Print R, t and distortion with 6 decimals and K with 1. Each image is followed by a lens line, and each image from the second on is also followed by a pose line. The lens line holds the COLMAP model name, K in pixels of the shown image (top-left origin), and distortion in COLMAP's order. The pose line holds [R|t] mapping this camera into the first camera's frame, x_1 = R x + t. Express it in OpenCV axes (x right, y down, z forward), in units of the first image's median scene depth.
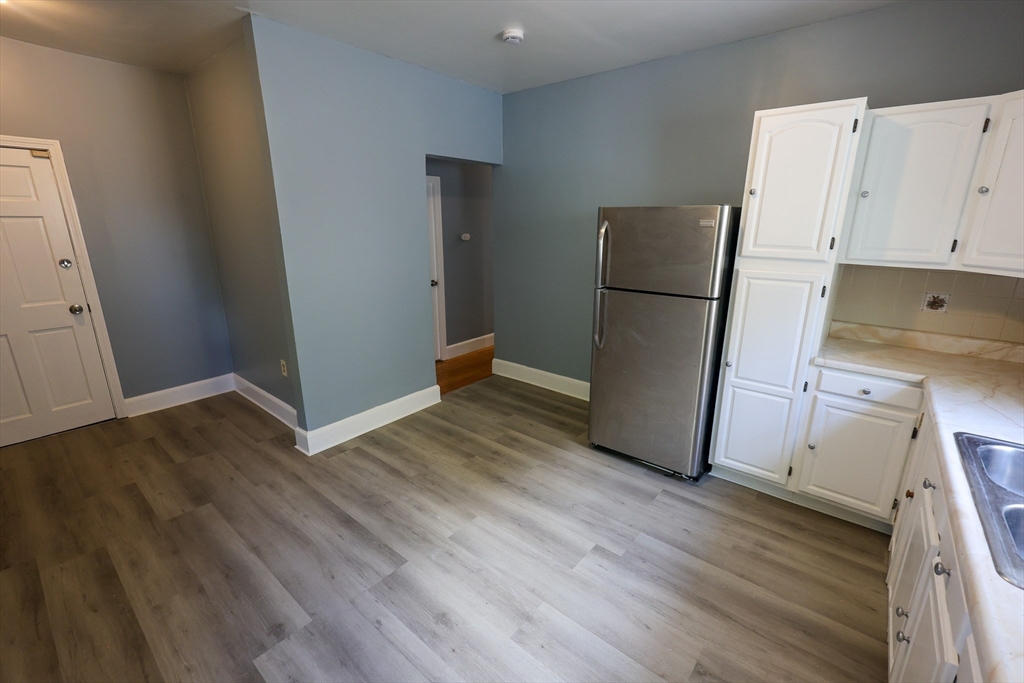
lens RADIAL K [[442.9, 0, 517.5], [0, 442.9, 340.4], [0, 0, 1]] dist [0.003002, 0.000116]
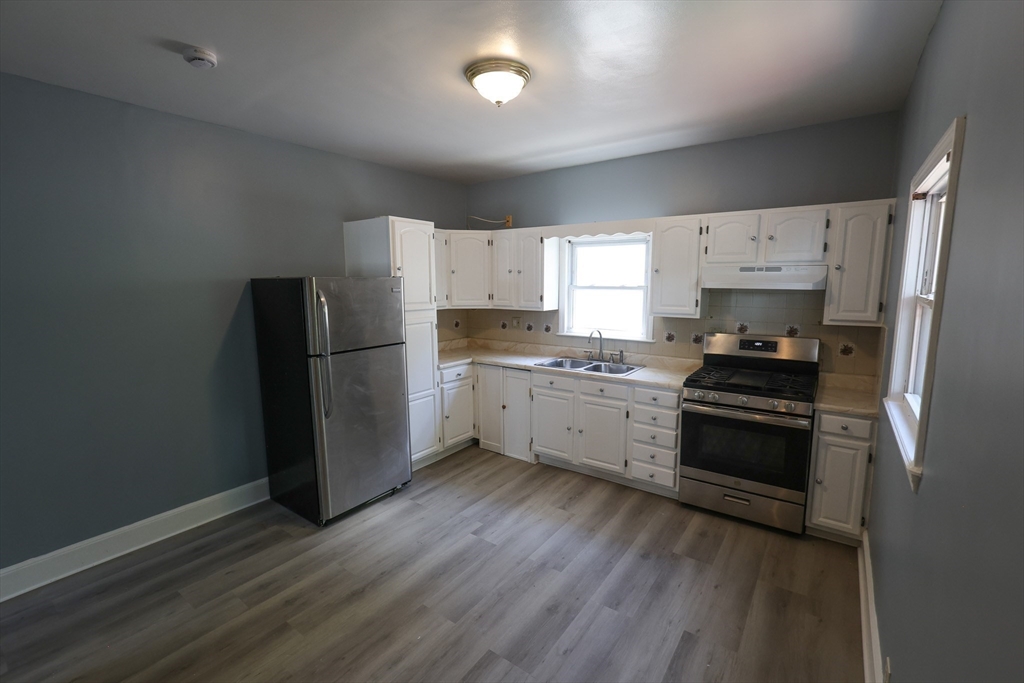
lens RADIAL K [[442.9, 0, 517.5], [0, 442.9, 340.4], [0, 0, 1]] dist [0.003002, 0.000116]
pose [[-0.068167, -0.138145, 0.988063, -1.046768], [0.269636, 0.950961, 0.151560, -0.235209], [-0.960547, 0.276749, -0.027575, 0.766061]]
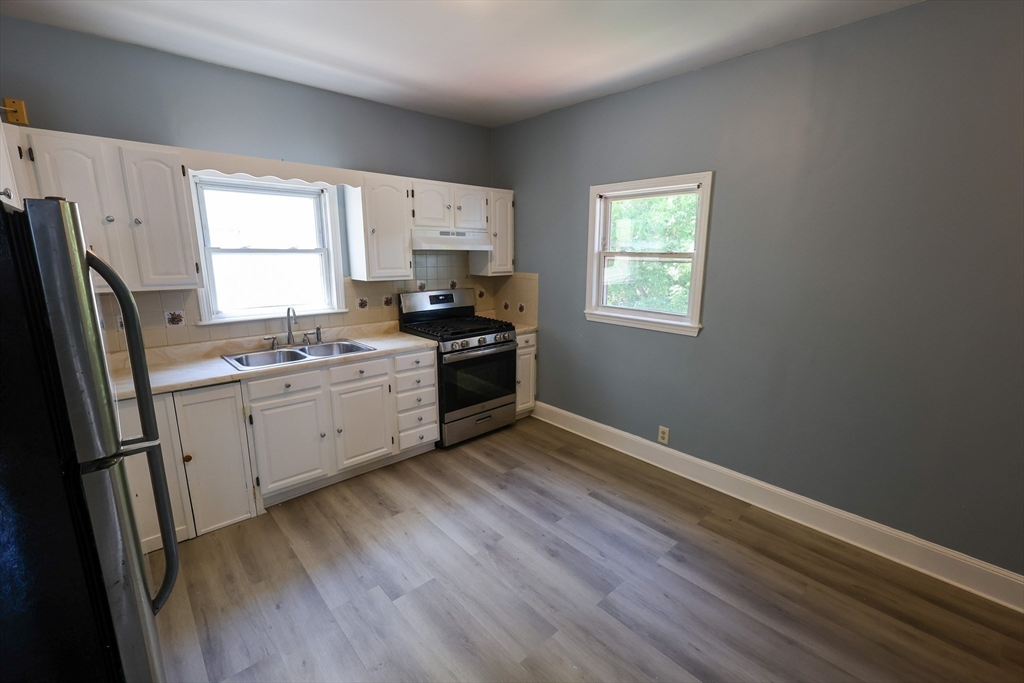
lens RADIAL K [[442.9, 0, 517.5], [0, 442.9, 340.4], [0, 0, 1]] dist [0.003002, 0.000116]
pose [[-0.989650, -0.036900, 0.138674, -0.184754], [0.030534, 0.890092, 0.454758, -0.425653], [-0.140214, 0.454285, -0.879753, 1.551575]]
